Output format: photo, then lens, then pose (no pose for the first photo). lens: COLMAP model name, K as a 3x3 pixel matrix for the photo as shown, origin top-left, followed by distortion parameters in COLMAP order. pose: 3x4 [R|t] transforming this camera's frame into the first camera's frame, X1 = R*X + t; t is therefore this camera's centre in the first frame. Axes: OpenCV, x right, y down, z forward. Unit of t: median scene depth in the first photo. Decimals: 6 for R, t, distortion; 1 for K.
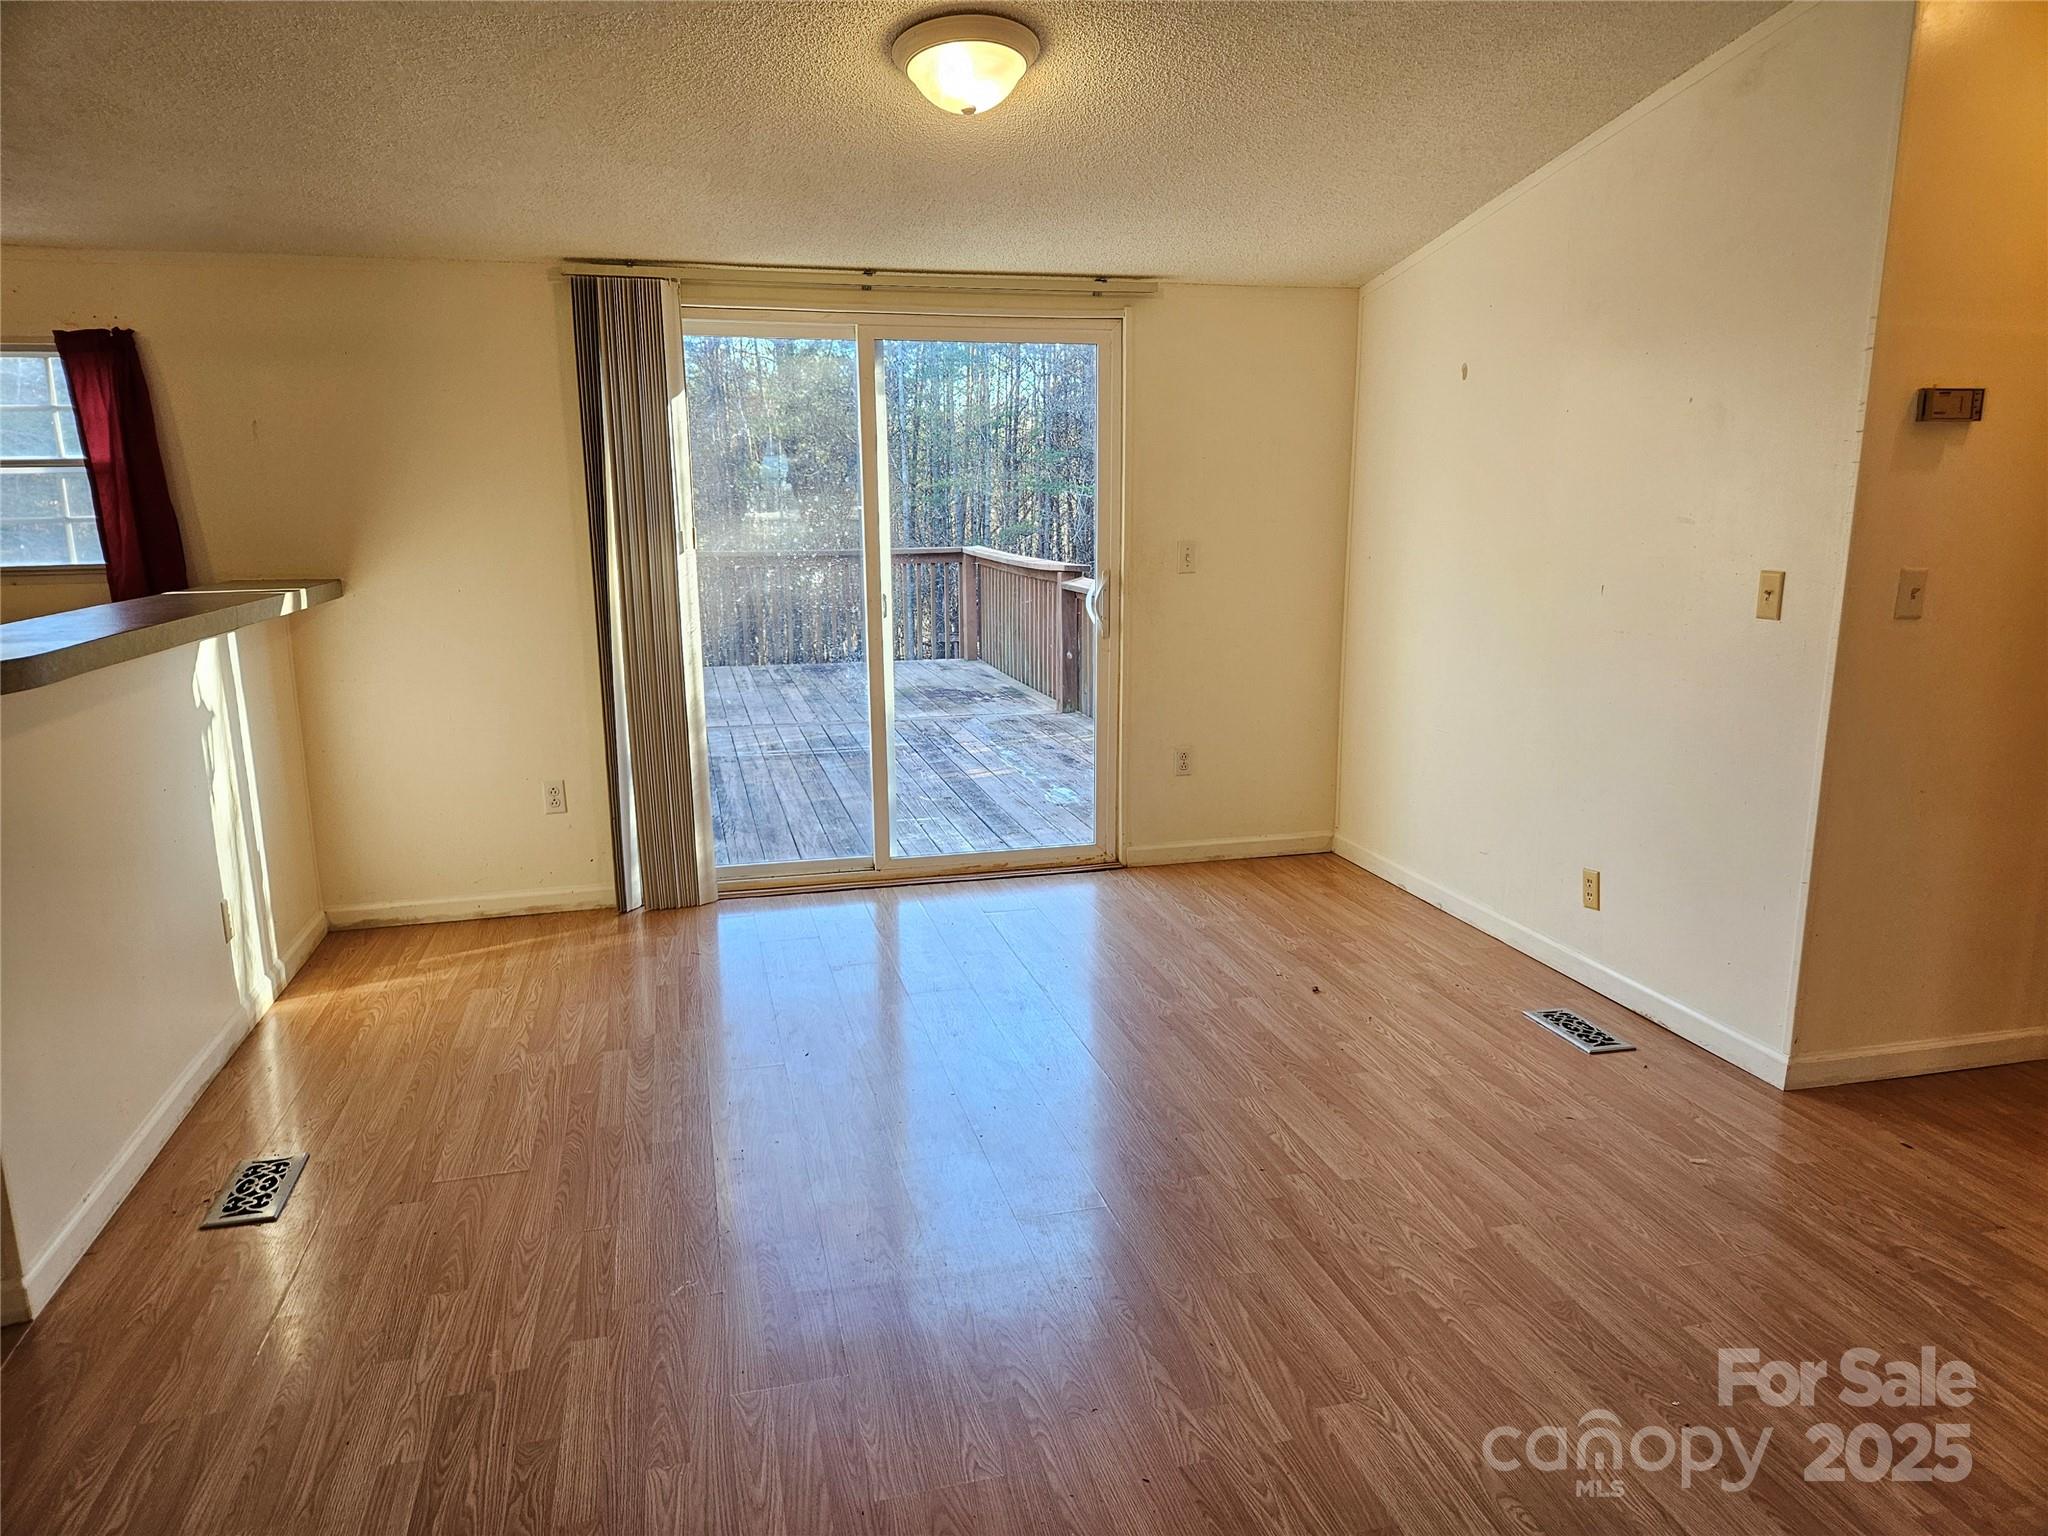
lens RADIAL K [[1390.3, 0, 1011.4], [0, 1390.3, 766.3], [0, 0, 1]] dist [0.060902, -0.022660]
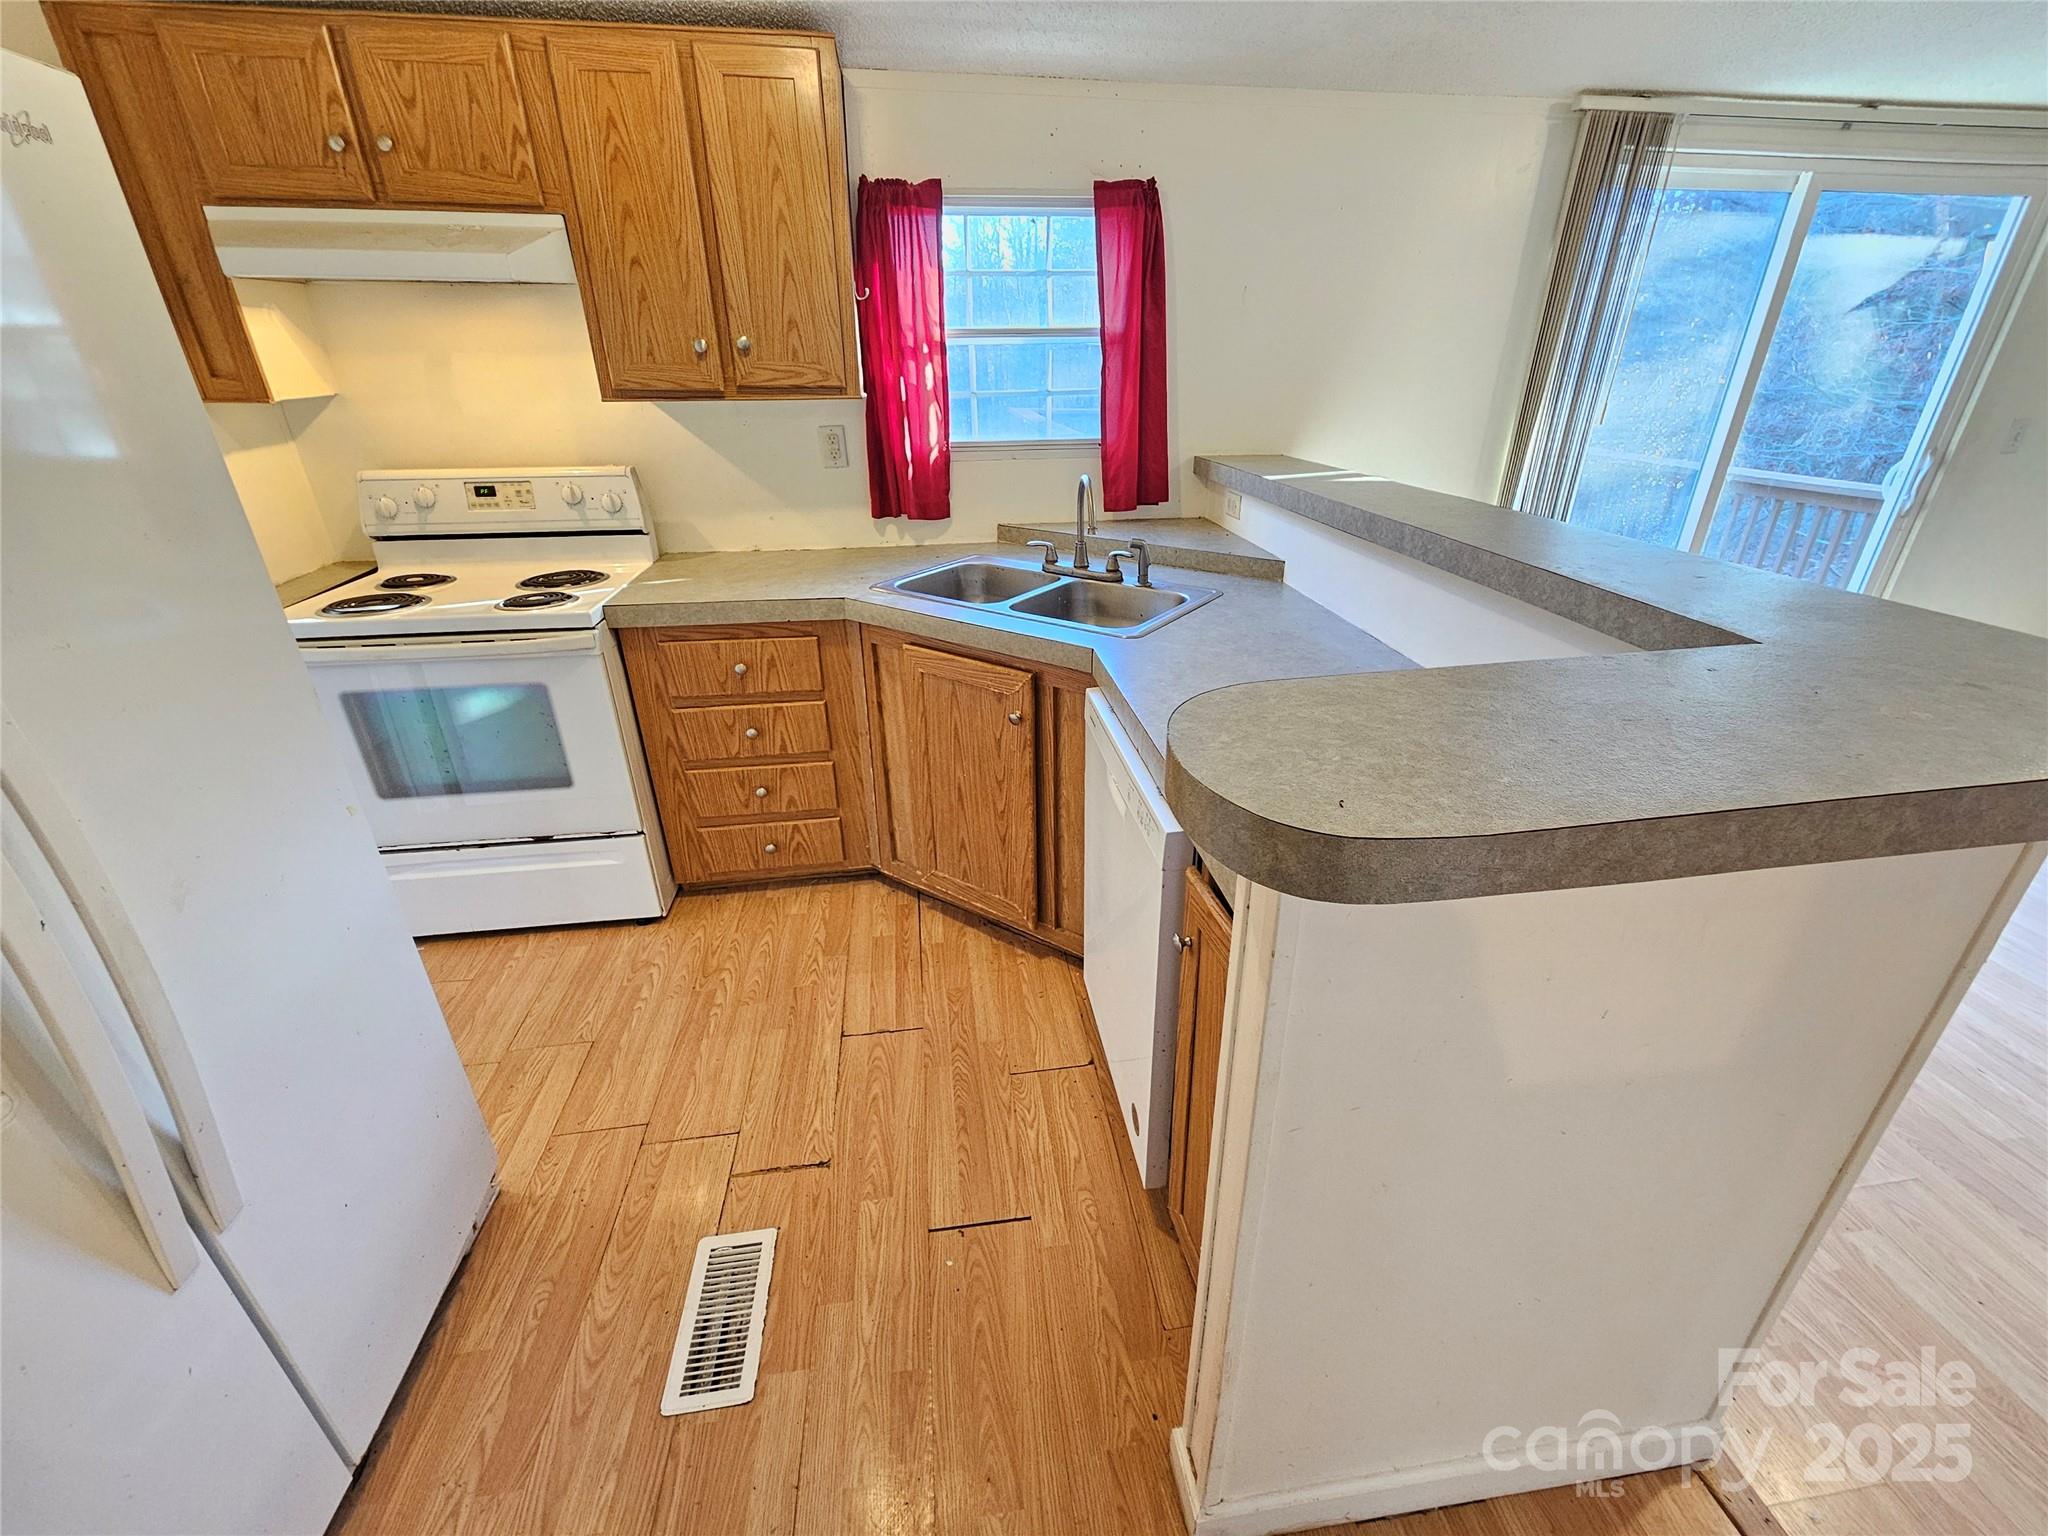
lens RADIAL K [[836.9, 0, 1029.7], [0, 836.9, 766.5], [0, 0, 1]] dist [0.000119, 0.000661]
pose [[0.994323, 0.045454, -0.096204, -0.568976], [-0.021286, 0.970859, 0.238706, -0.050728], [0.104251, -0.235303, 0.966315, 0.321925]]
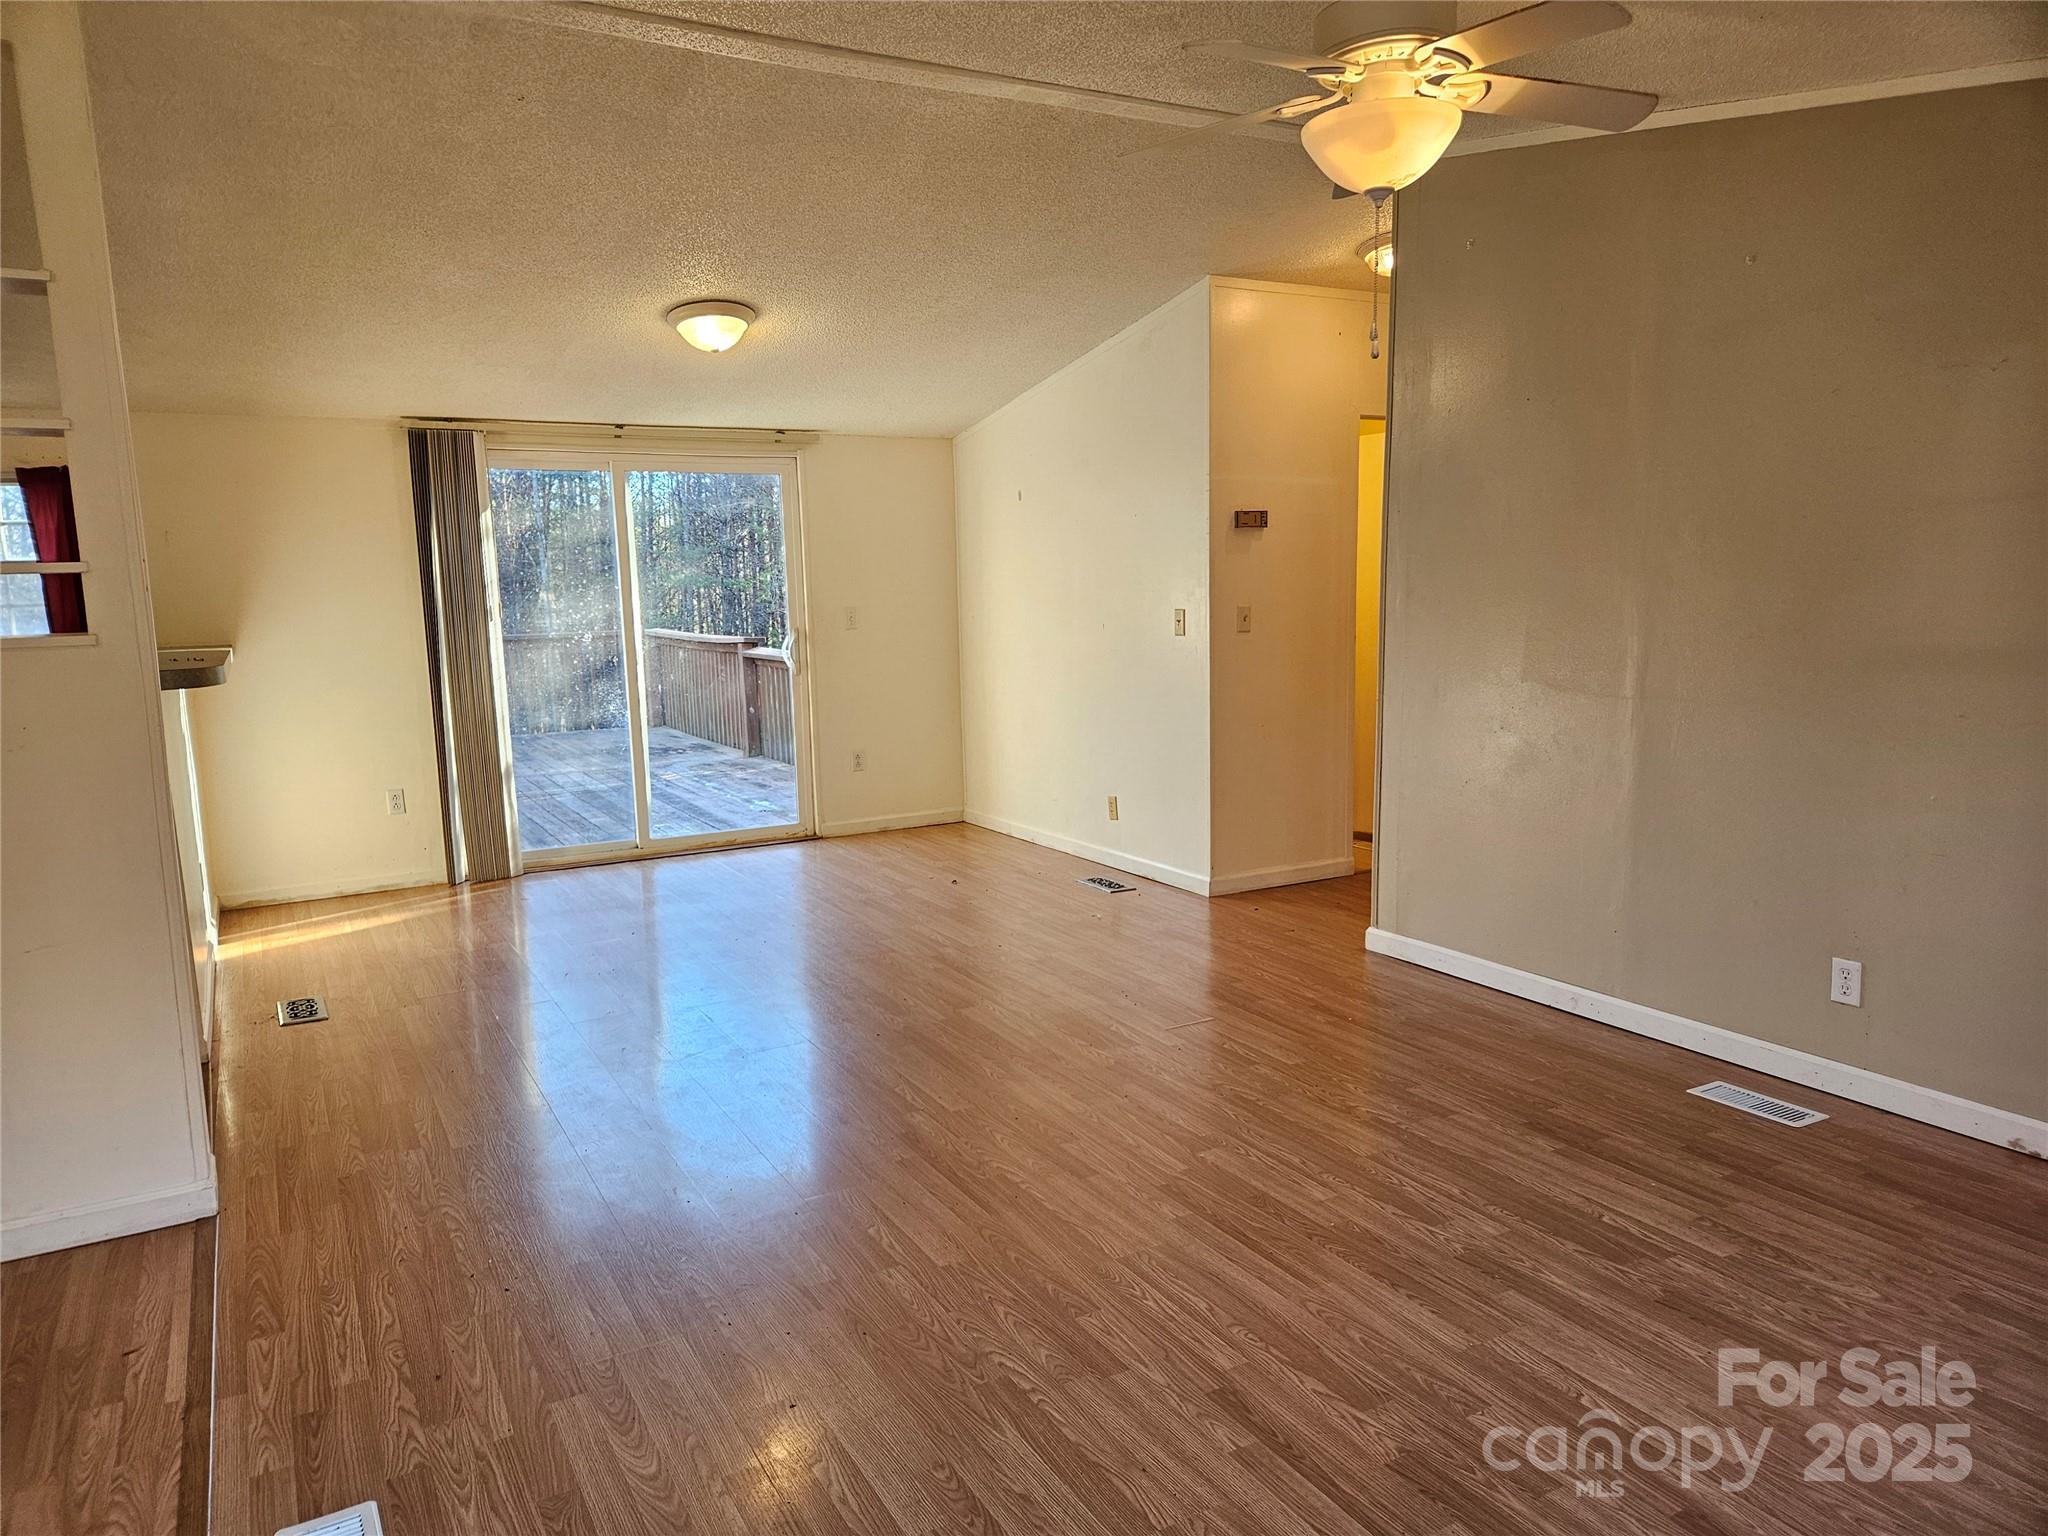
lens RADIAL K [[1390.3, 0, 1030.0], [0, 1390.3, 781.1], [0, 0, 1]] dist [0.060902, -0.022660]
pose [[0.963132, -0.056785, 0.262970, -0.095275], [0.071511, 0.996343, -0.046762, 0.112341], [-0.259353, 0.063843, 0.963670, -0.487149]]
